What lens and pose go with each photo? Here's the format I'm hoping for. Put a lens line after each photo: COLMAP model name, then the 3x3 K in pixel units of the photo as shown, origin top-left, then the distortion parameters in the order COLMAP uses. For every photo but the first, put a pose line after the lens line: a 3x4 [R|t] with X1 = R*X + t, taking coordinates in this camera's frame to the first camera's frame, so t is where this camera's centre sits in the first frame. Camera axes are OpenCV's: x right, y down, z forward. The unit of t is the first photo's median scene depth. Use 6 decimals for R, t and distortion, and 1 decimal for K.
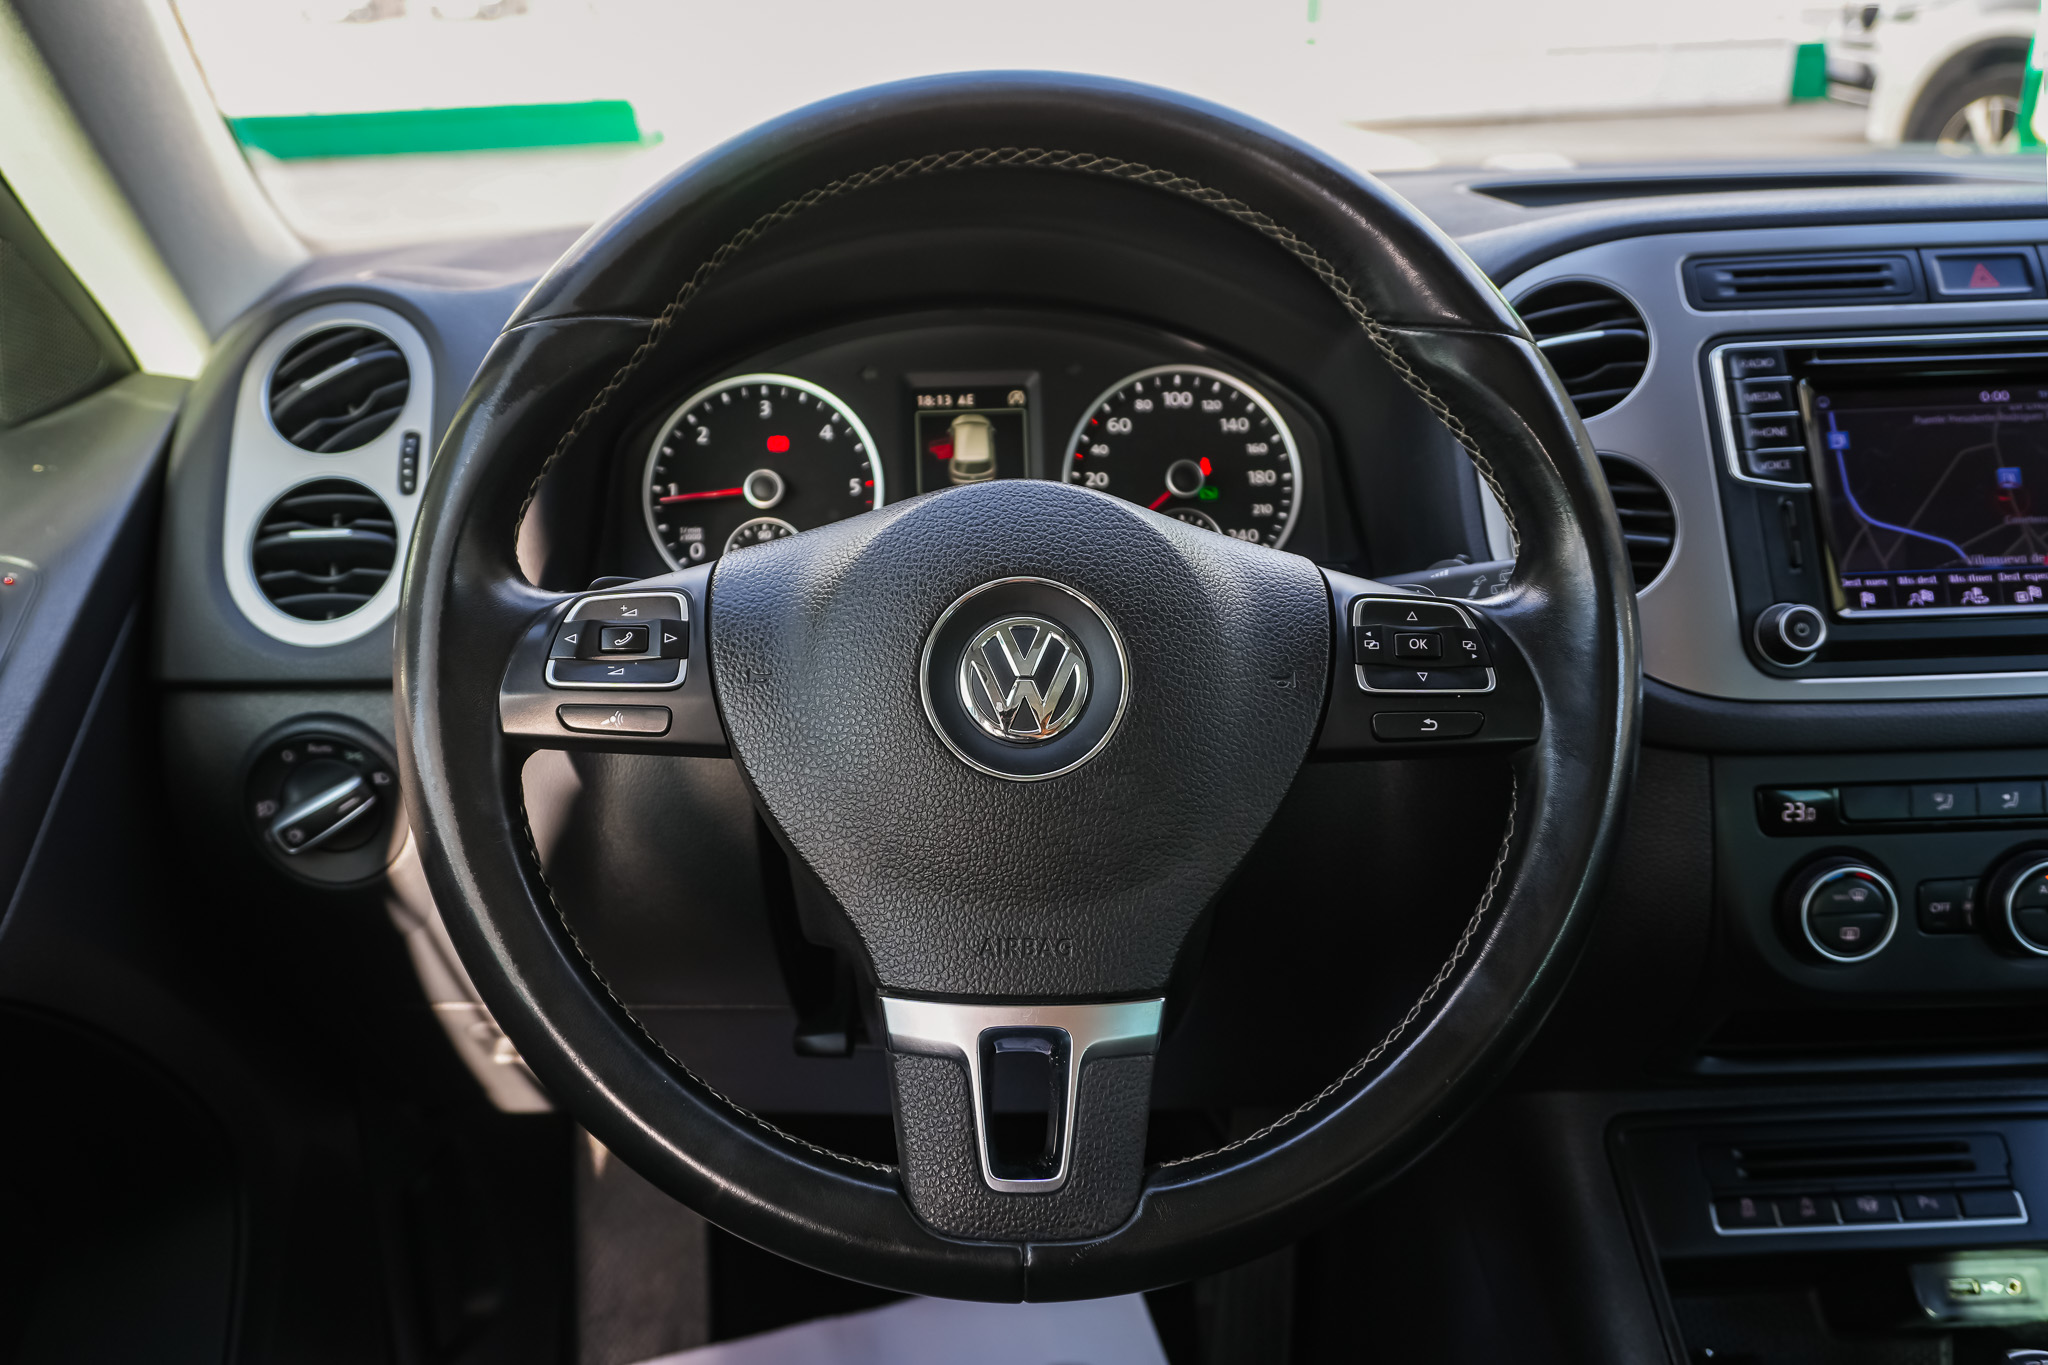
lens RADIAL K [[1624.6, 0, 1025.5], [0, 1624.6, 689.9], [0, 0, 1]] dist [-0.006975, -0.006777]
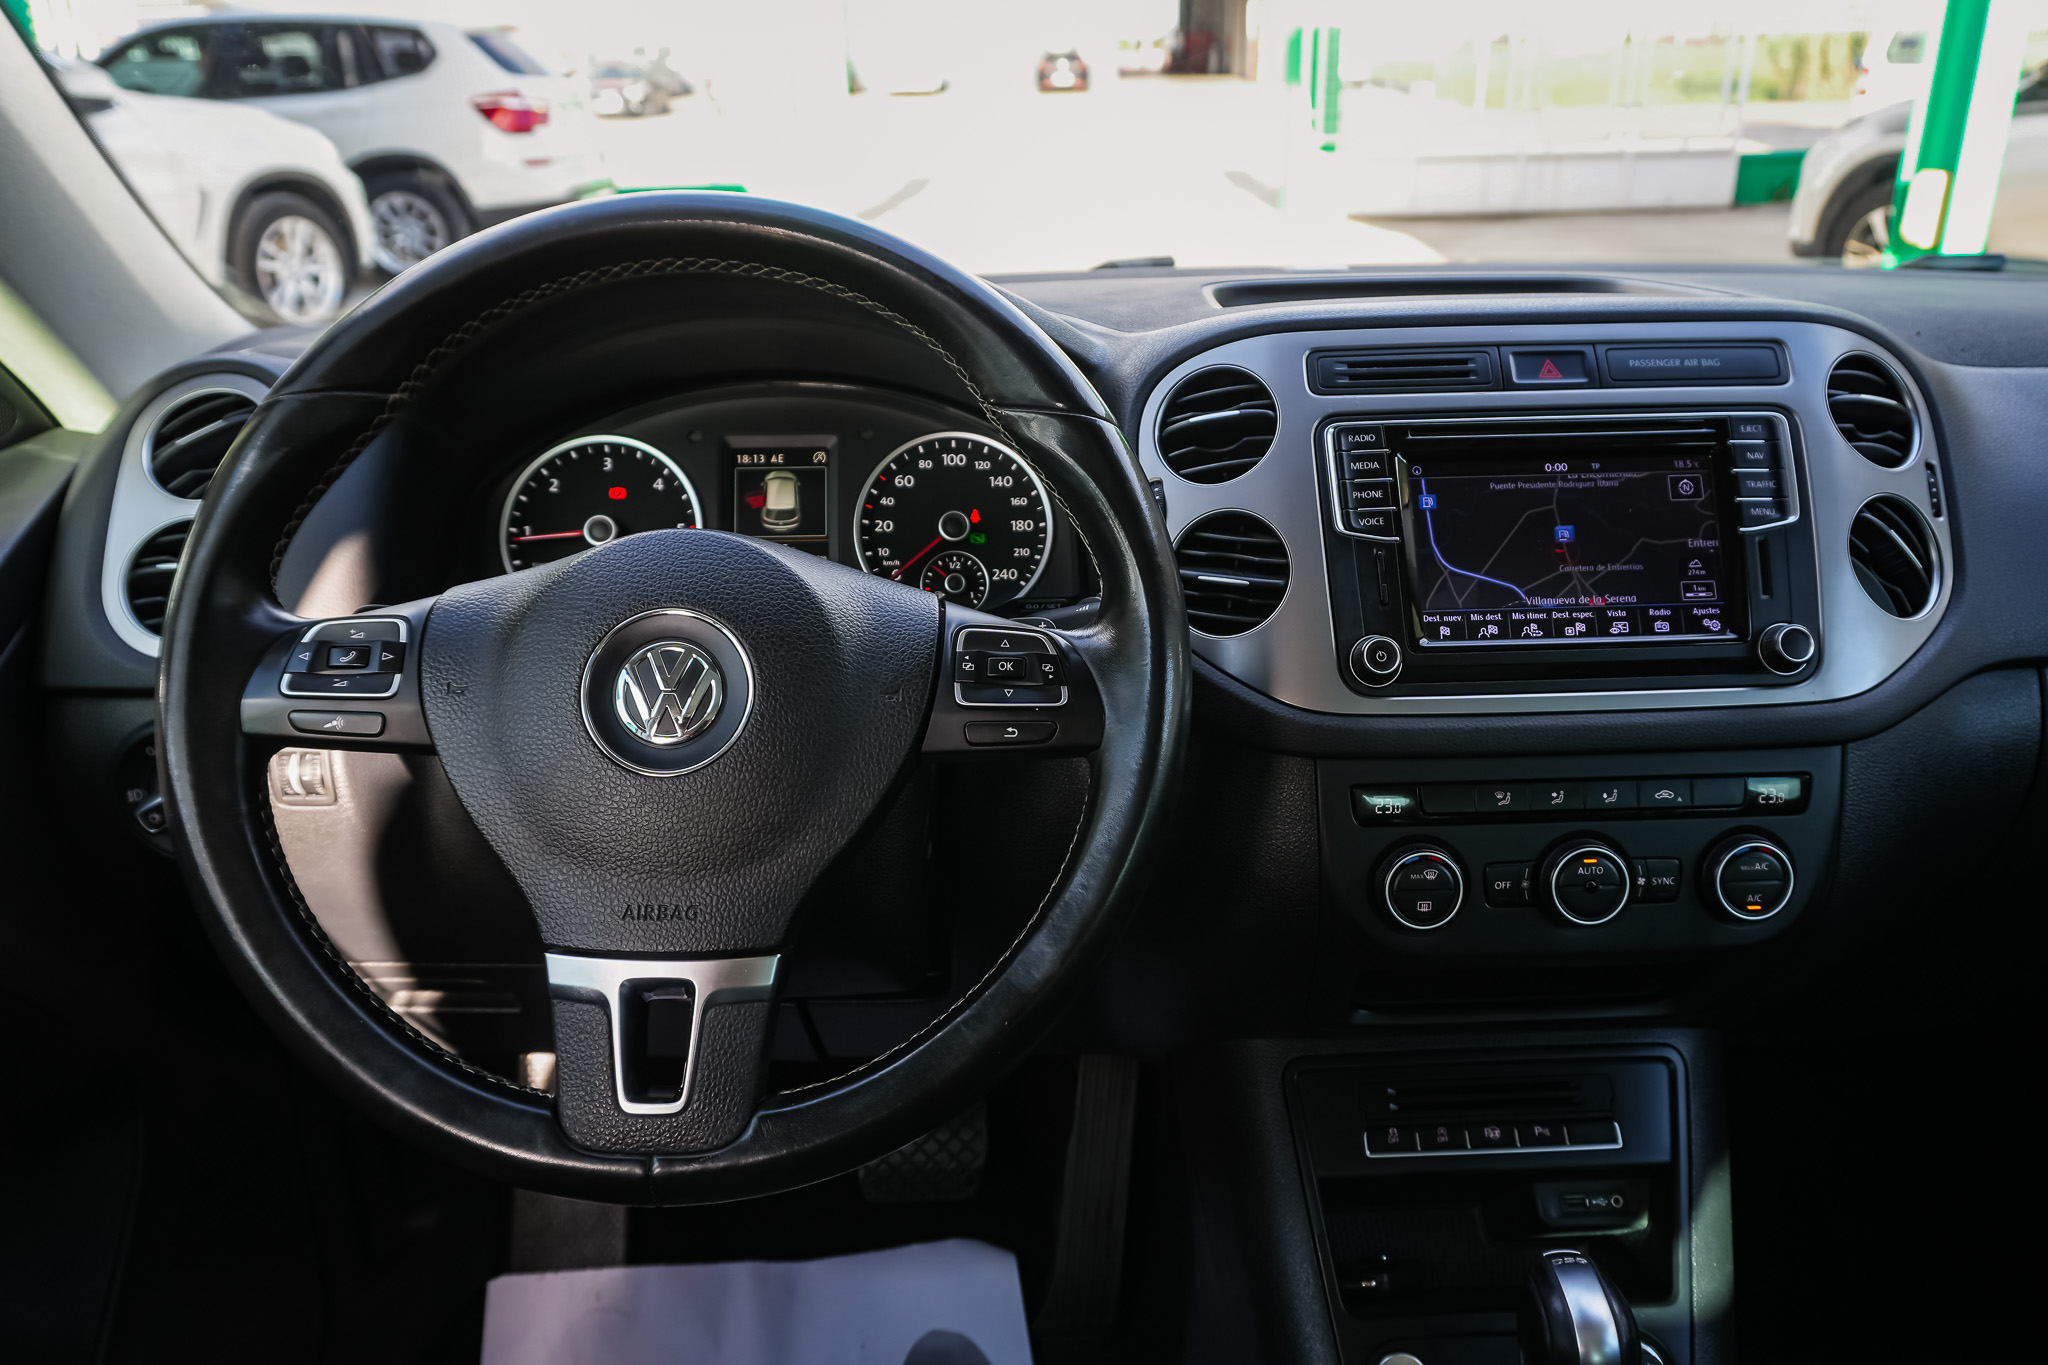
lens RADIAL K [[1385.5, 0, 1023.3], [0, 1385.5, 672.7], [0, 0, 1]] dist [-0.012951, 0.001371]
pose [[0.999724, 0.008474, 0.021902, 0.177069], [-0.008038, 0.999770, -0.019895, -0.002002], [-0.022066, 0.019714, 0.999562, -0.033908]]
